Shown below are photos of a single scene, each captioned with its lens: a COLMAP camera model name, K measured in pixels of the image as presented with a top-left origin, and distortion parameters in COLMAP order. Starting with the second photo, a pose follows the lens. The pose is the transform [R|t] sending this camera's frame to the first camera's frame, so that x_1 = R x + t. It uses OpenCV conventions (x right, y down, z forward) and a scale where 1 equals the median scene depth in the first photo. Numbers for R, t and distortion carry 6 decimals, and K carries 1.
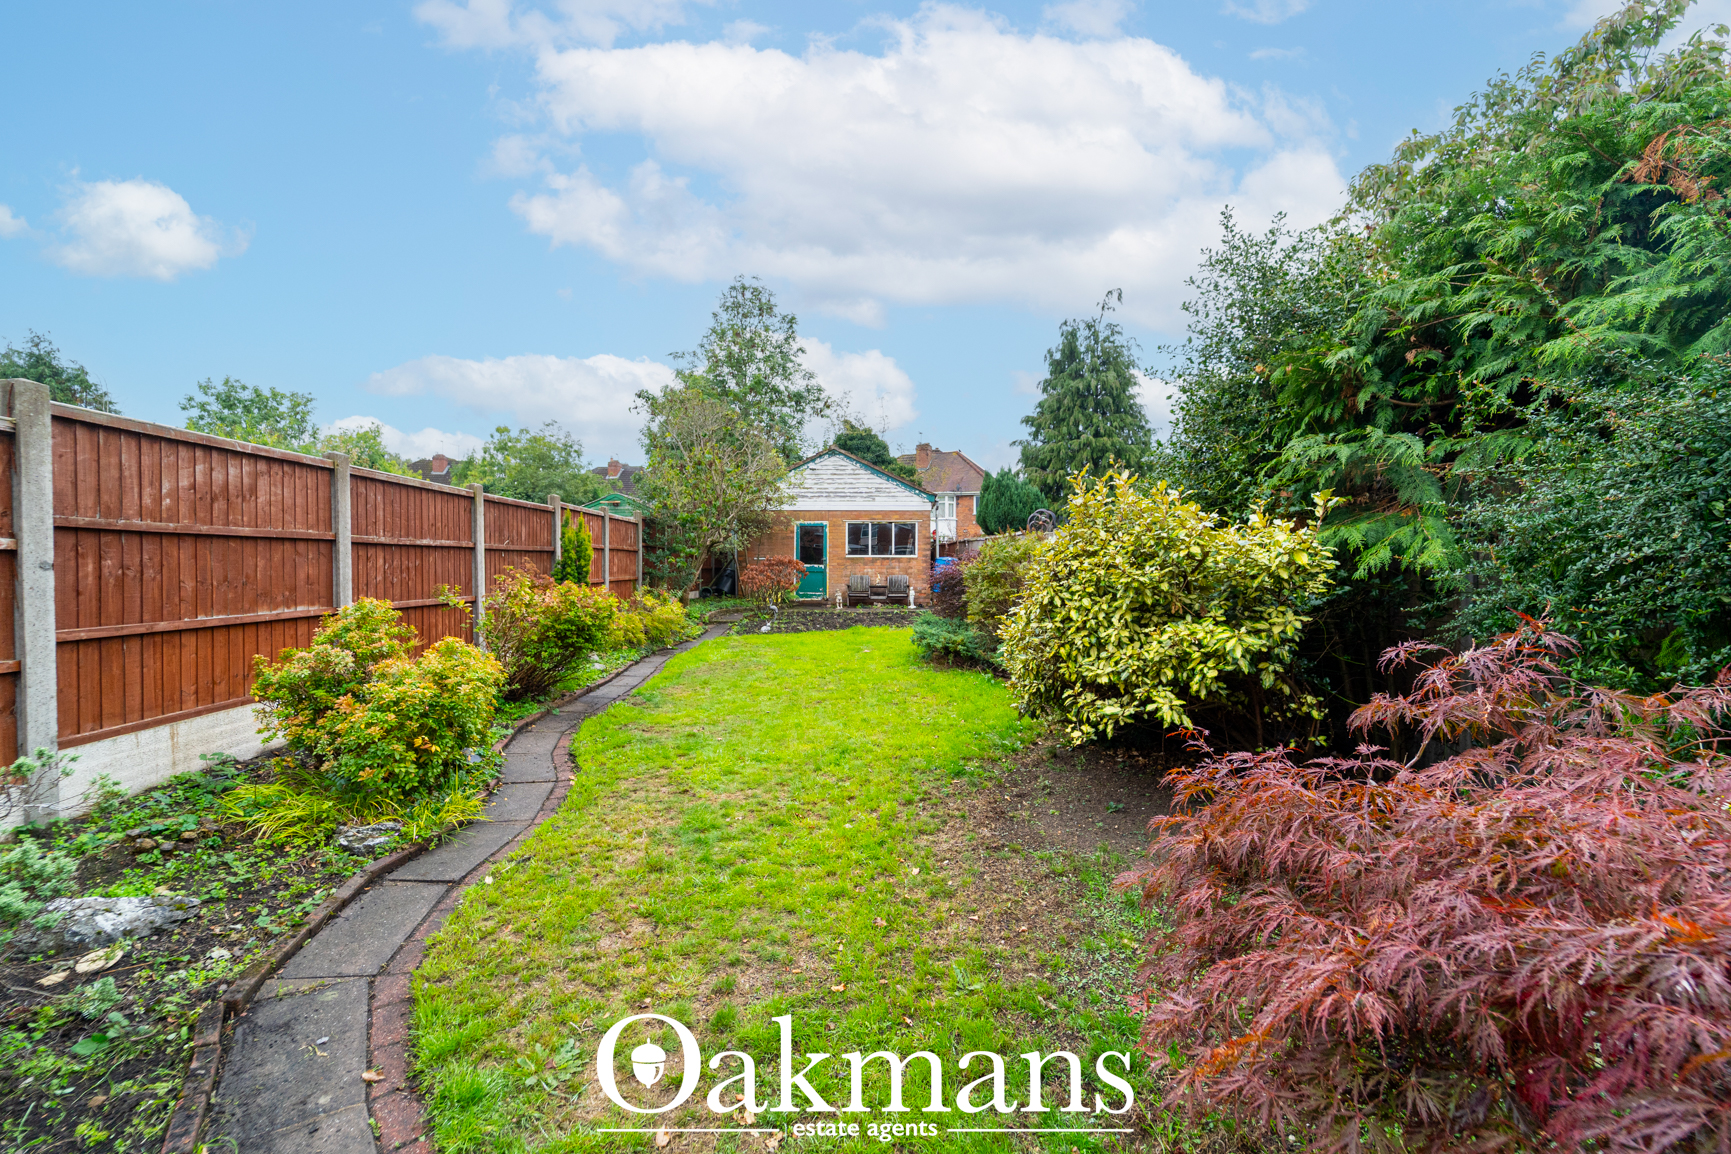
lens RADIAL K [[696.7, 0, 869.1], [0, 696.7, 571.7], [0, 0, 1]] dist [0.003081, -0.002672]
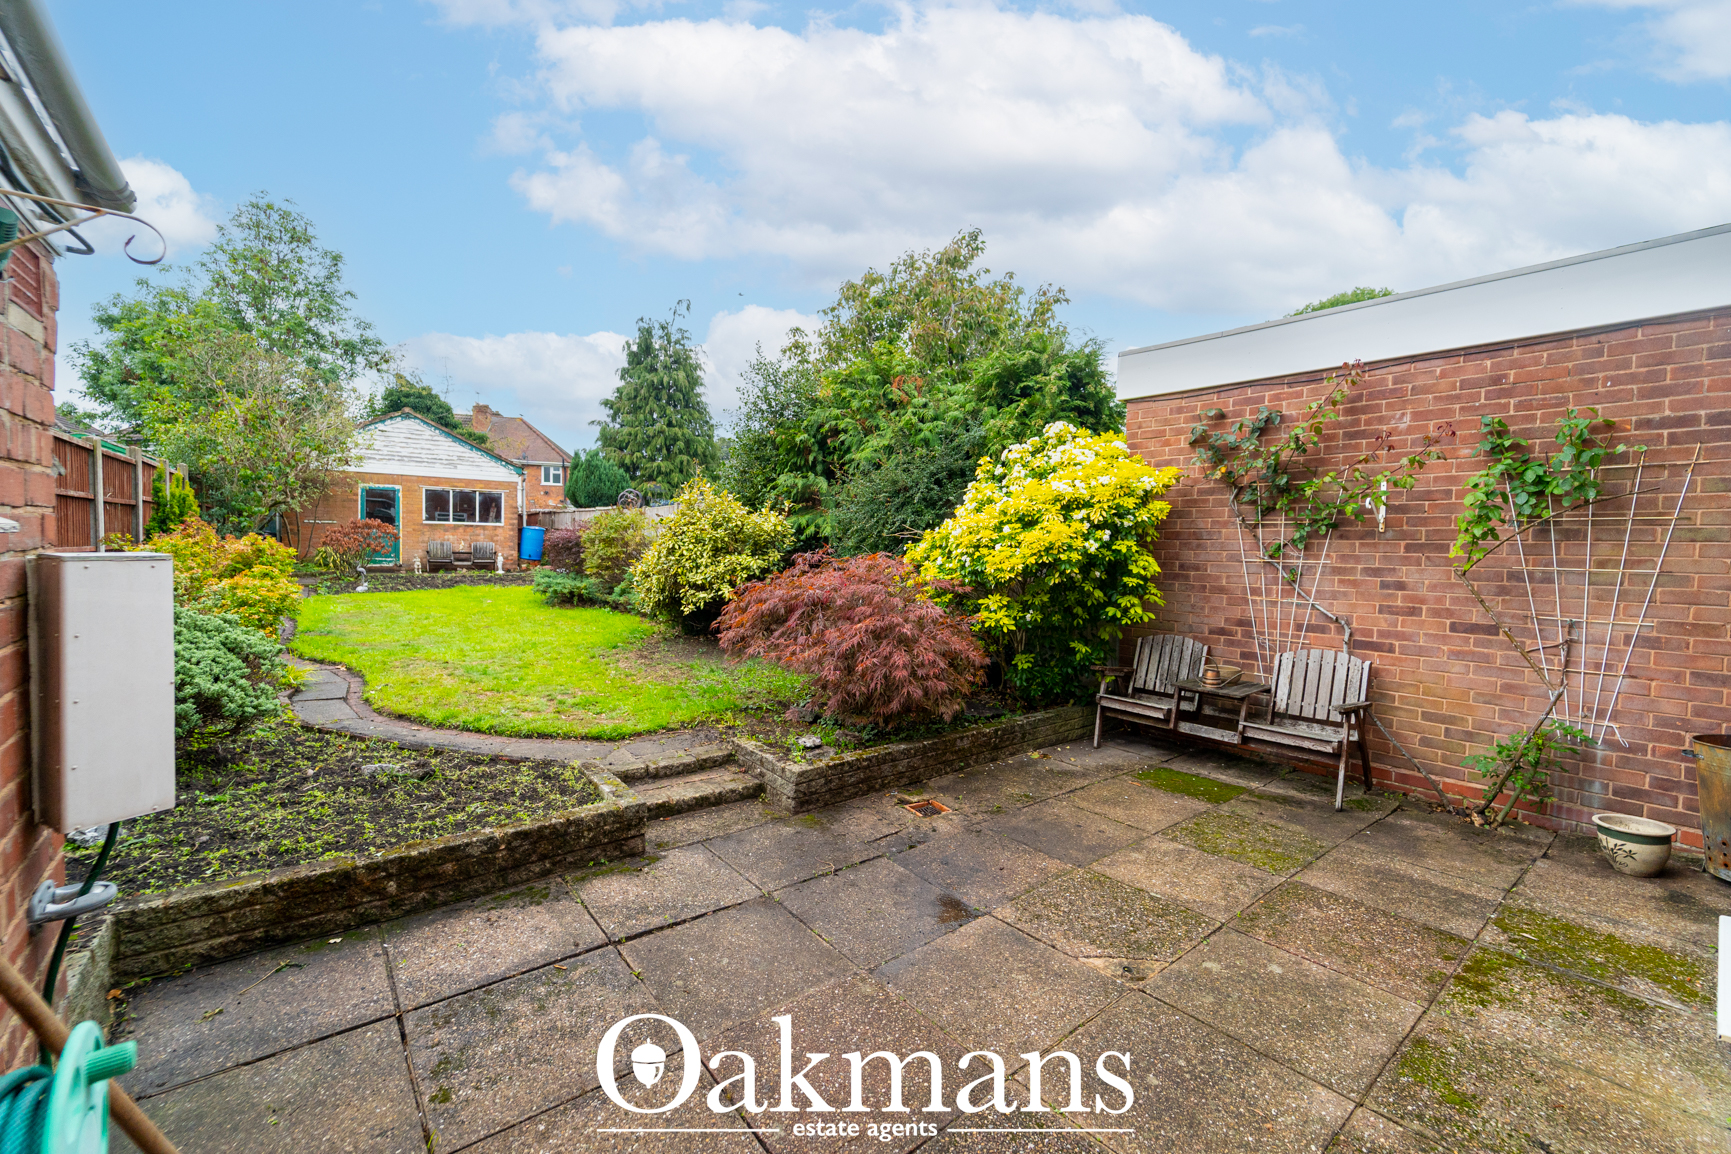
lens RADIAL K [[696.7, 0, 869.1], [0, 696.7, 571.7], [0, 0, 1]] dist [0.003081, -0.002672]
pose [[0.820644, -0.004771, 0.571420, -0.123948], [-0.015346, 0.999421, 0.030383, 0.013252], [-0.571233, -0.033702, 0.820095, -0.284956]]
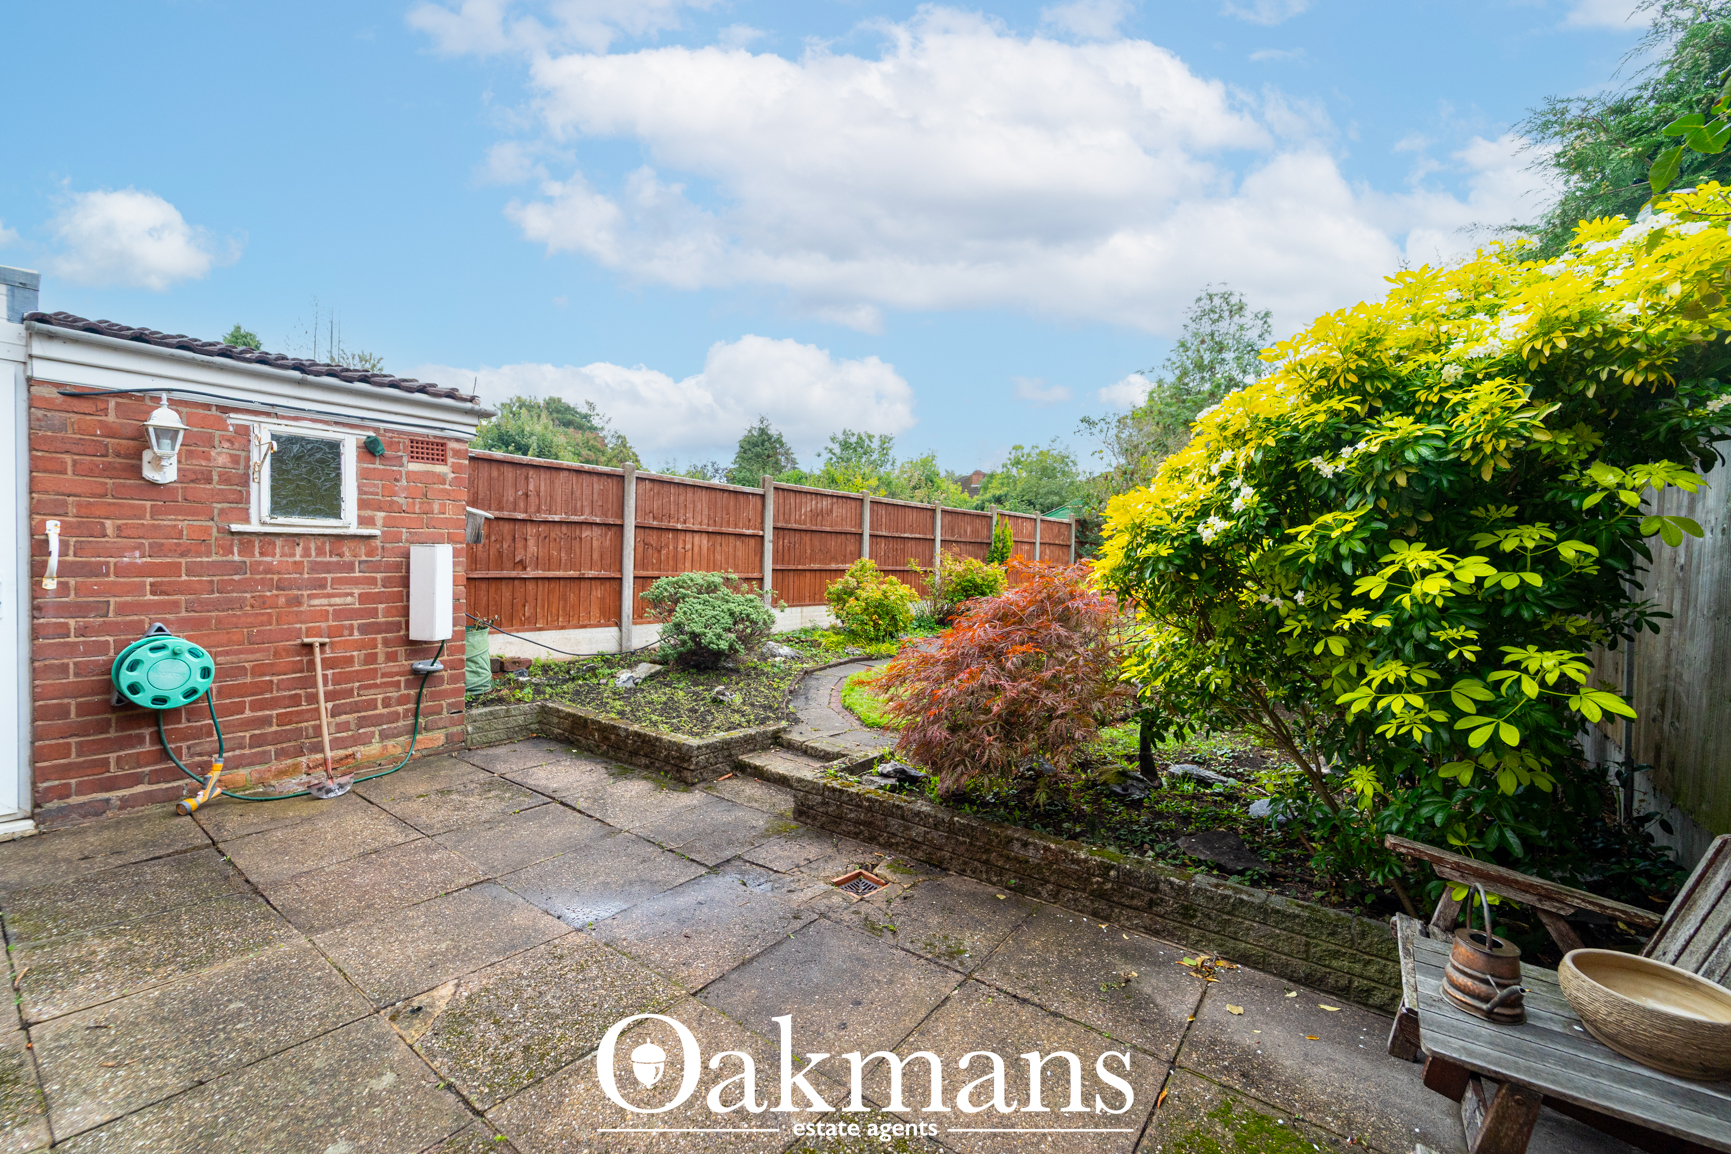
lens RADIAL K [[707.5, 0, 872.5], [0, 707.5, 570.4], [0, 0, 1]] dist [0.000454, 0.000114]
pose [[0.757038, 0.025254, -0.652883, 0.252011], [-0.028939, 0.999568, 0.005109, 0.020936], [0.652730, 0.015026, 0.757441, -0.225727]]
